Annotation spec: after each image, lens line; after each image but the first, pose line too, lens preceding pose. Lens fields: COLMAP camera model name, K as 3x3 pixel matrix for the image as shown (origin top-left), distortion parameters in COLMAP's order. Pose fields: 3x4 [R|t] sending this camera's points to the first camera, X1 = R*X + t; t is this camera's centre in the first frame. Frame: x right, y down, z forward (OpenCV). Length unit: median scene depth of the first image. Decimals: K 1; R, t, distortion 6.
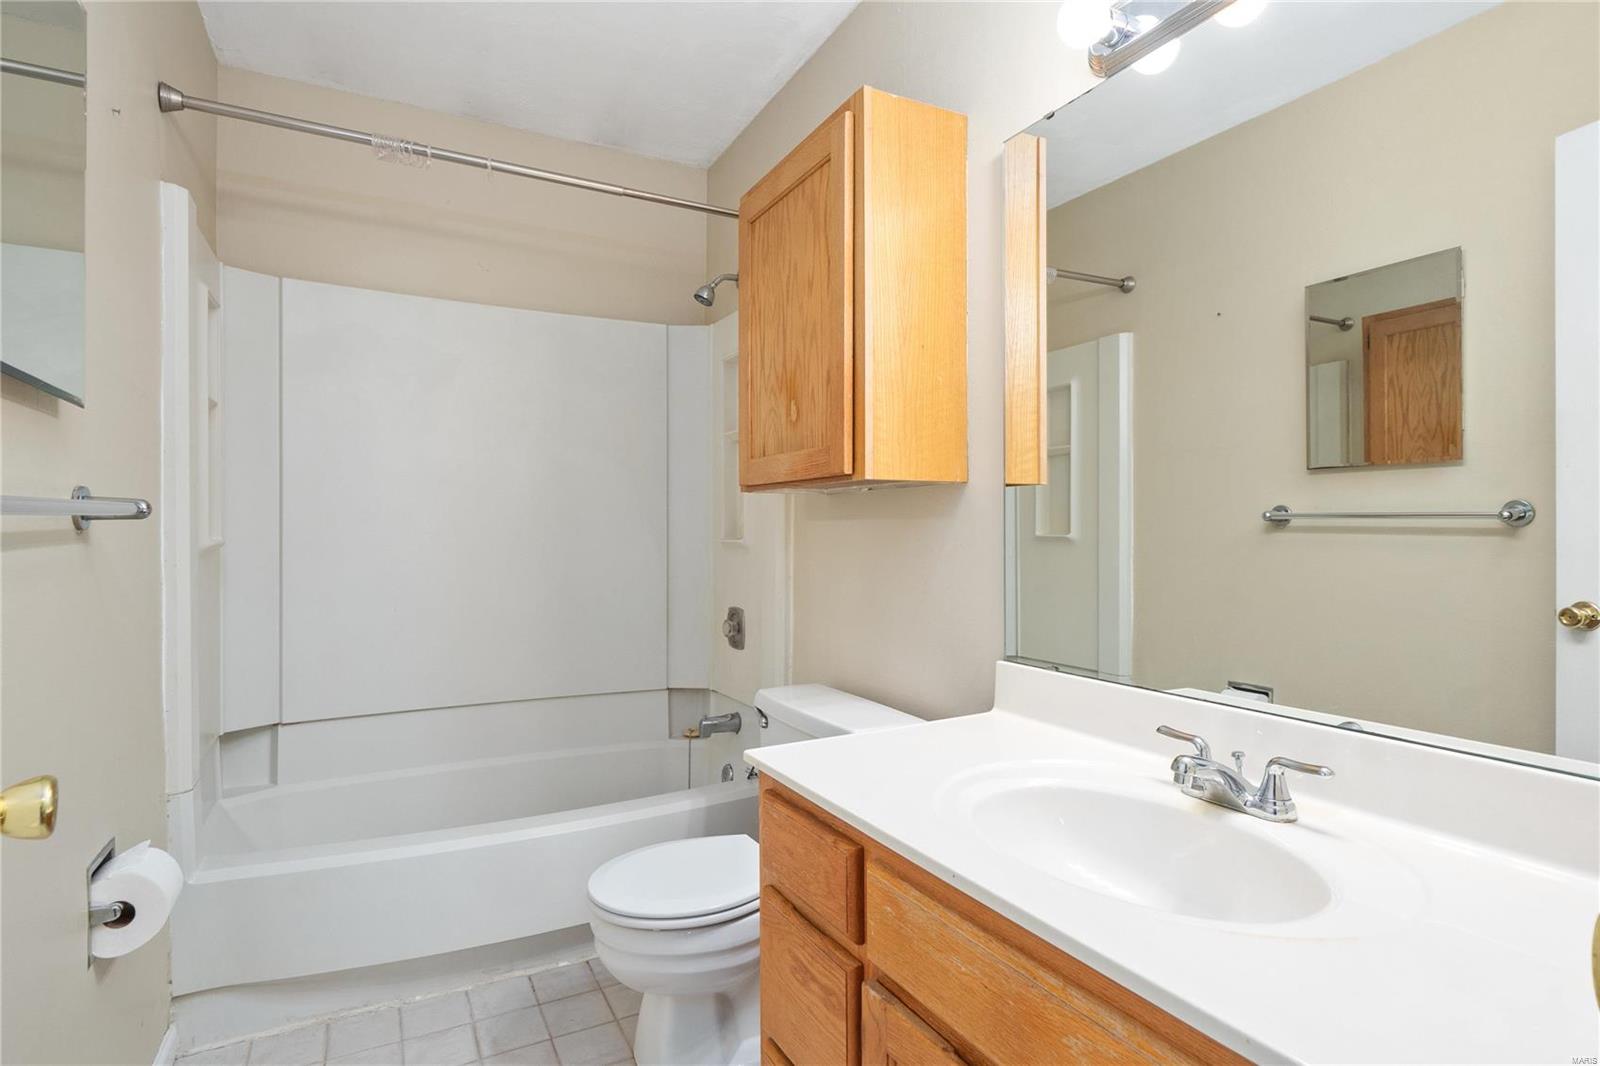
lens RADIAL K [[822.7, 0, 798.7], [0, 822.7, 533.5], [0, 0, 1]] dist [-0.004564, 0.001724]
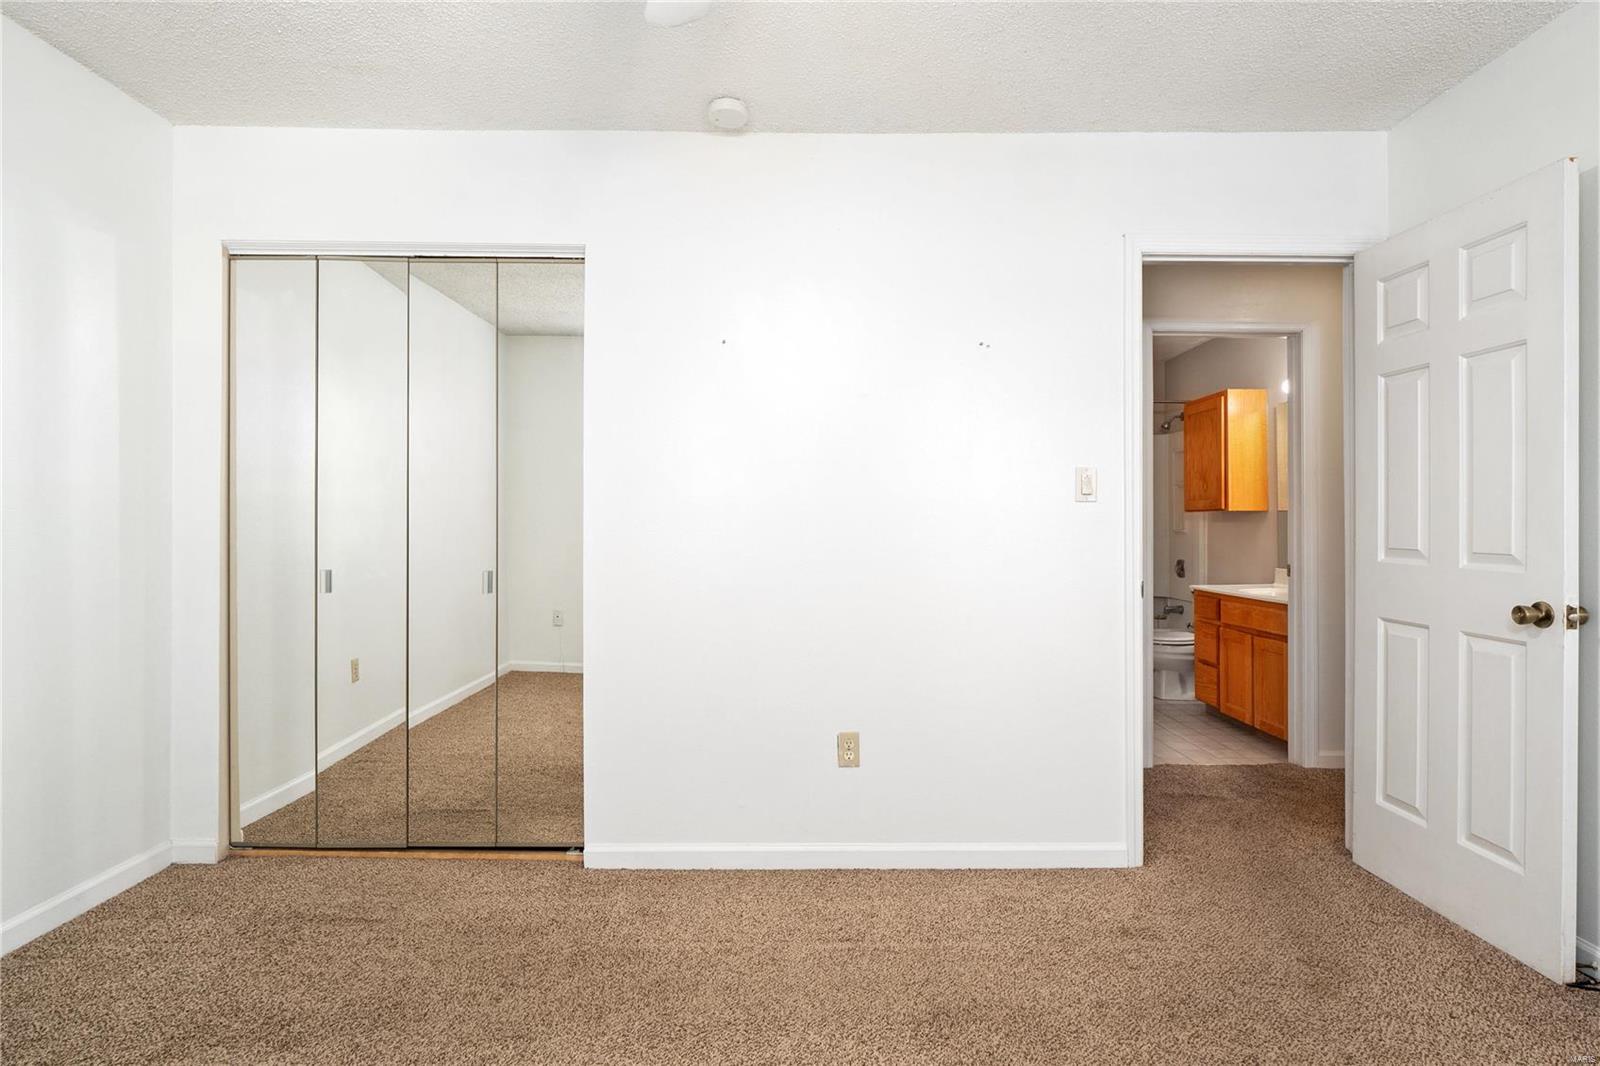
lens RADIAL K [[822.7, 0, 812.5], [0, 822.7, 531.2], [0, 0, 1]] dist [-0.004564, 0.001724]
pose [[0.889083, -0.005333, -0.457715, 0.090640], [0.010362, 0.999910, 0.008476, -0.025472], [0.457629, -0.012279, 0.889059, -2.287555]]
